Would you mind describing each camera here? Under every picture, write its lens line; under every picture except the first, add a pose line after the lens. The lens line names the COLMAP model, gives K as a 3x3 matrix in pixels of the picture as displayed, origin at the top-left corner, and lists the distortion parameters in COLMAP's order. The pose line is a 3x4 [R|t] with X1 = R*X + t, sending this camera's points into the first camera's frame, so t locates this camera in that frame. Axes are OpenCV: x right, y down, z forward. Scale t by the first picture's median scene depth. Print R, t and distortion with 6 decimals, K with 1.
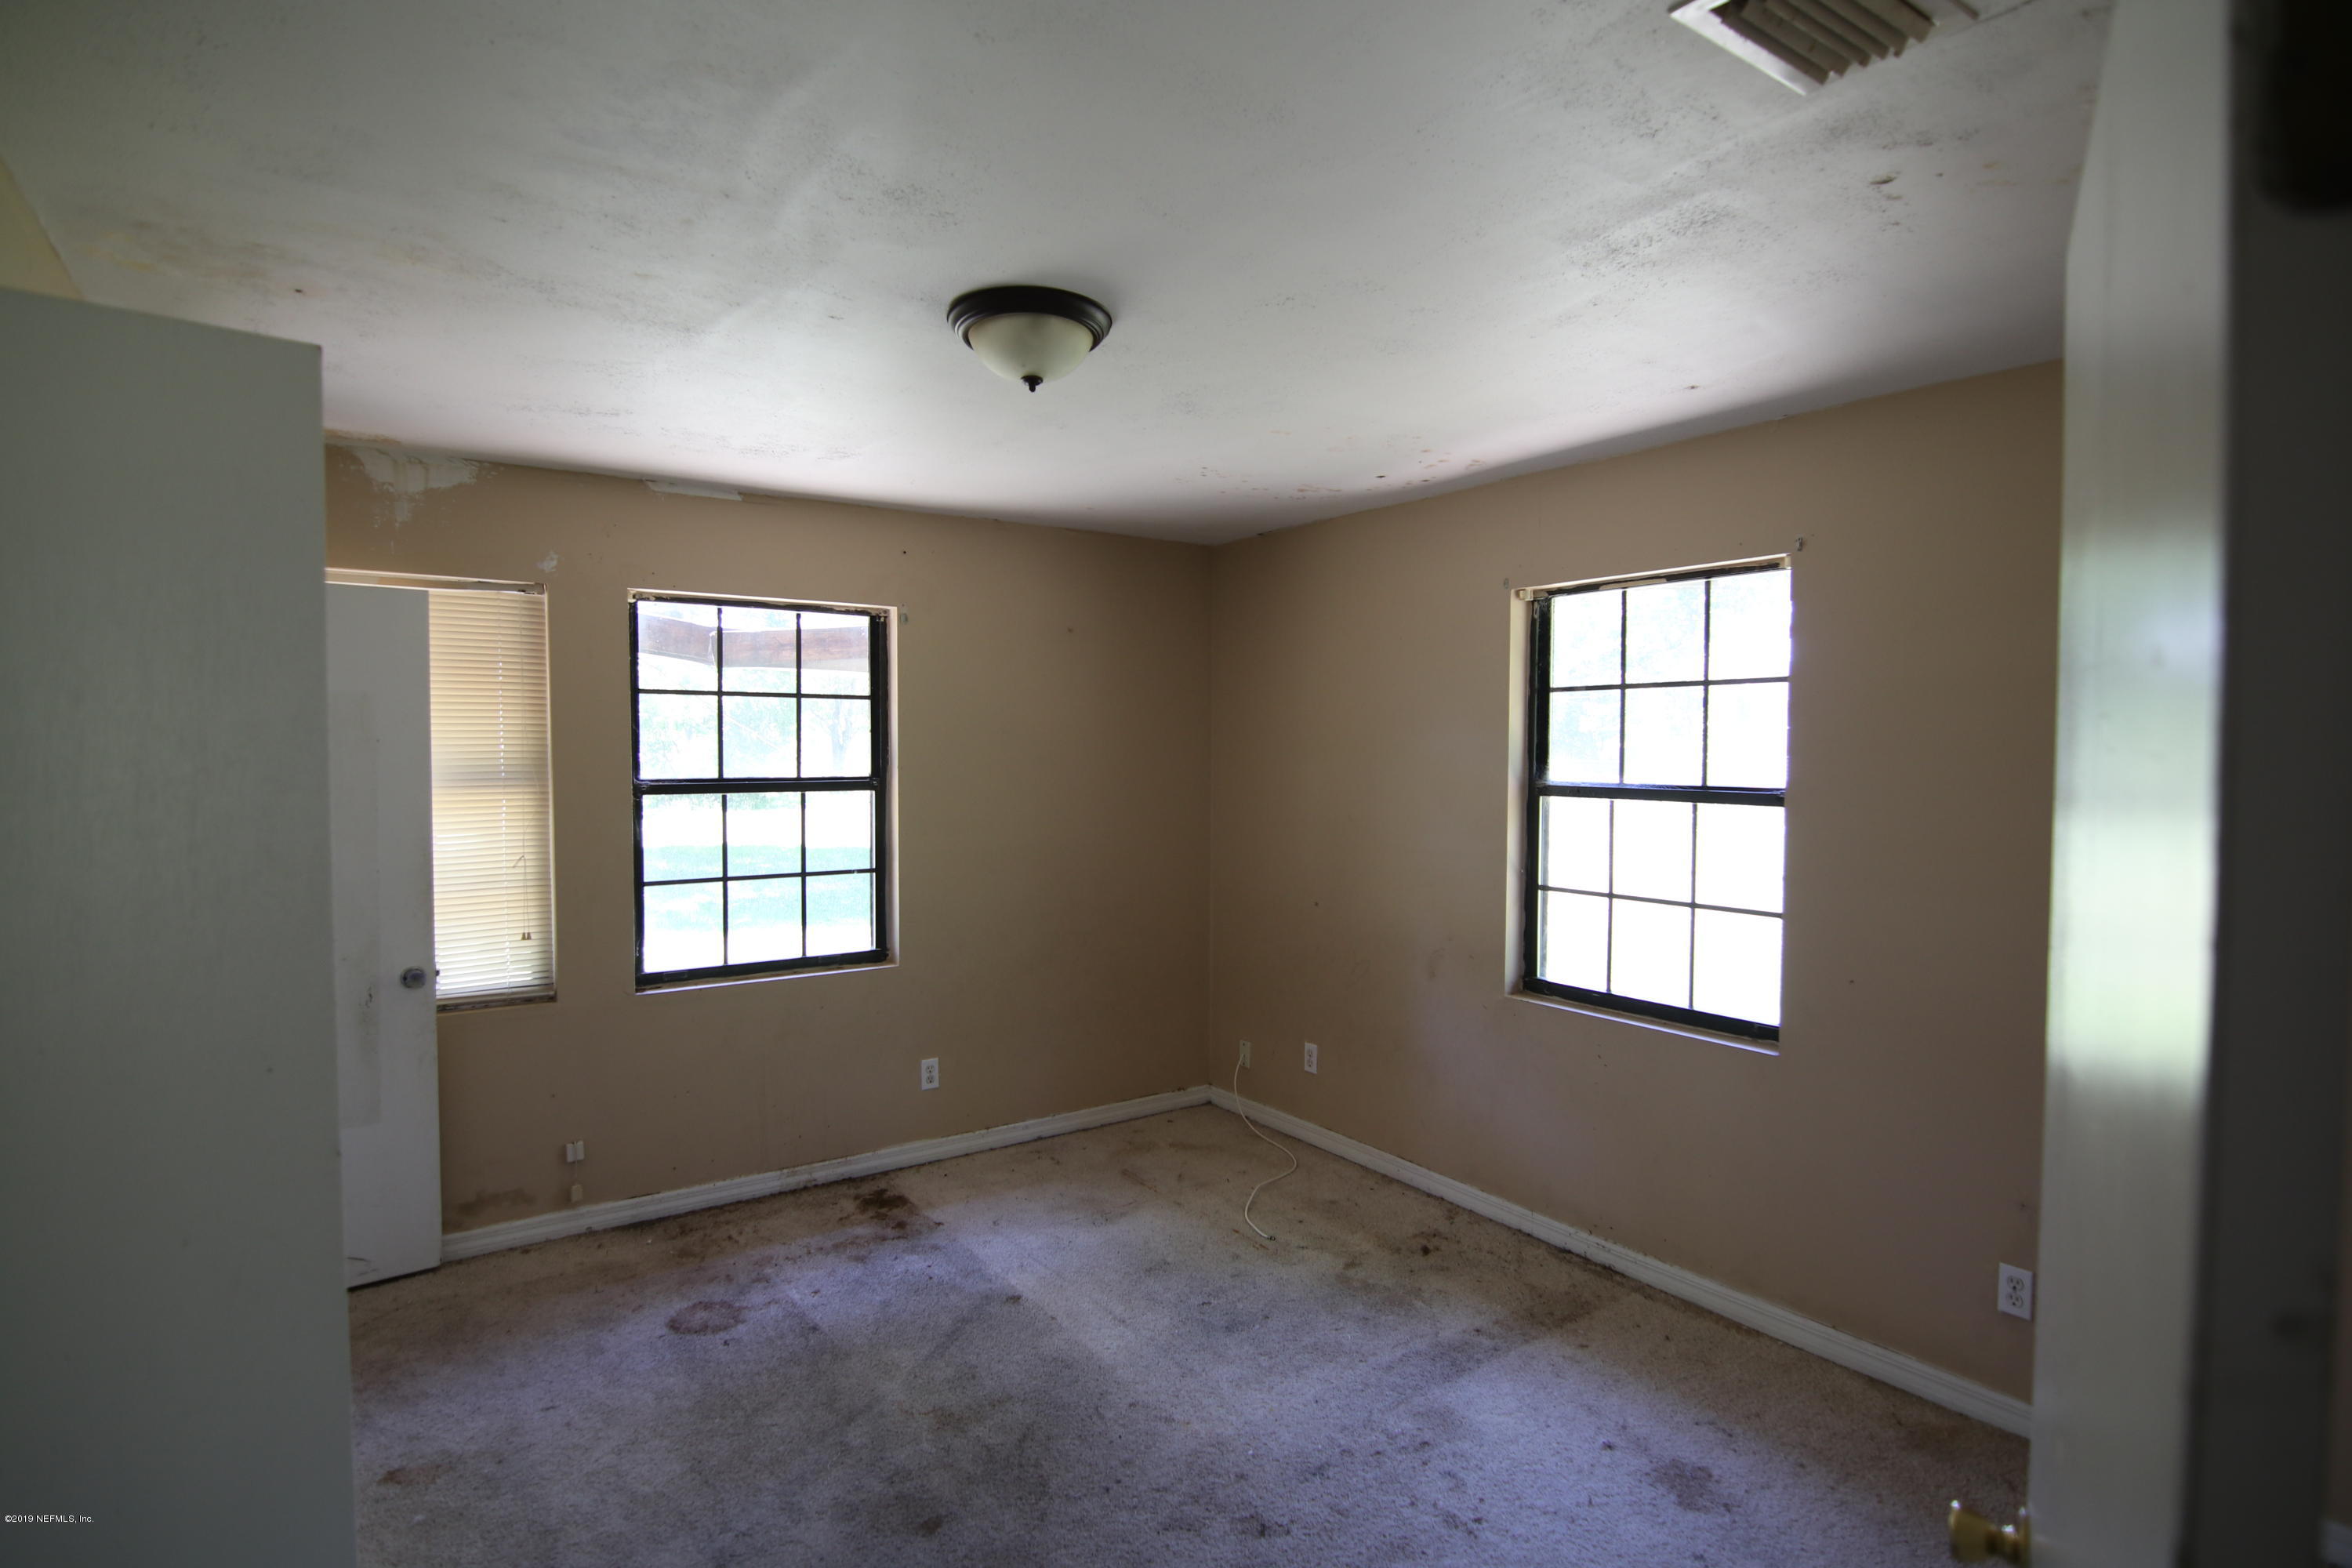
lens RADIAL K [[1198.5, 0, 1171.1], [0, 1198.5, 786.5], [0, 0, 1]] dist [-0.001117, -0.014114]
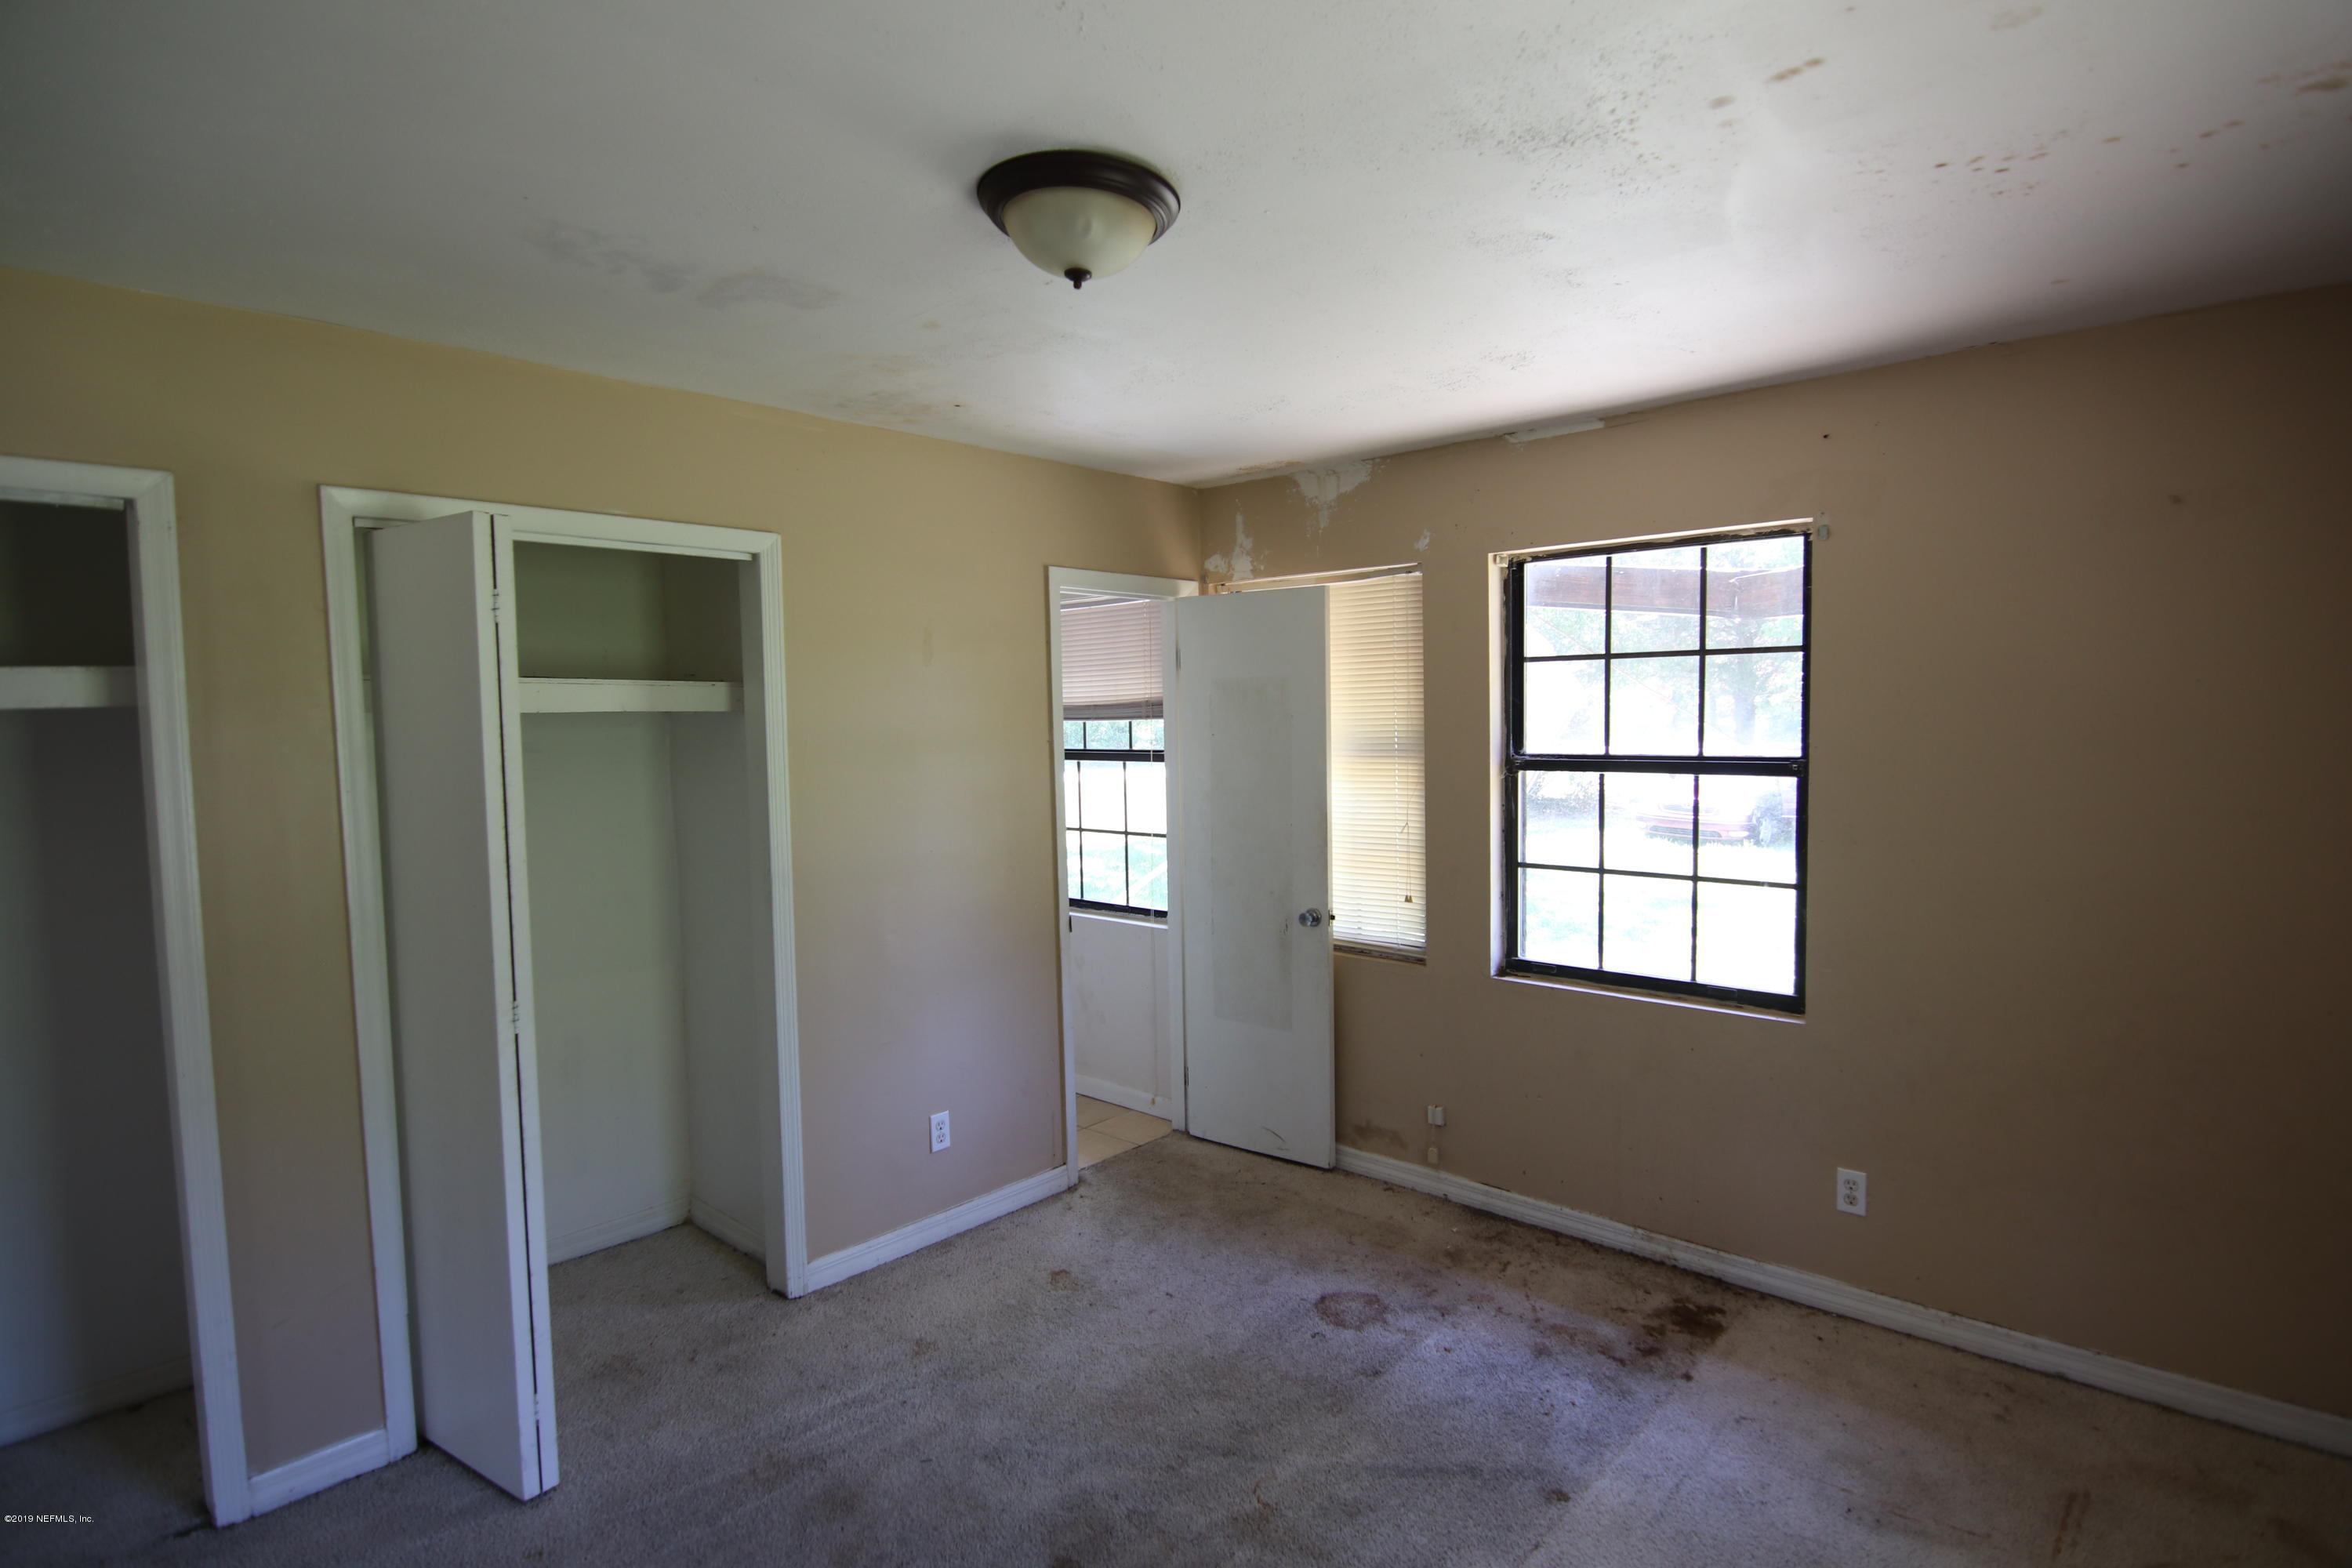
lens RADIAL K [[1198.5, 0, 1171.1], [0, 1198.5, 786.5], [0, 0, 1]] dist [-0.001117, -0.014114]
pose [[0.220131, 0.051592, -0.974105, 0.395828], [-0.020093, 0.998628, 0.048350, -0.019208], [0.975263, 0.008930, 0.220866, 0.498219]]
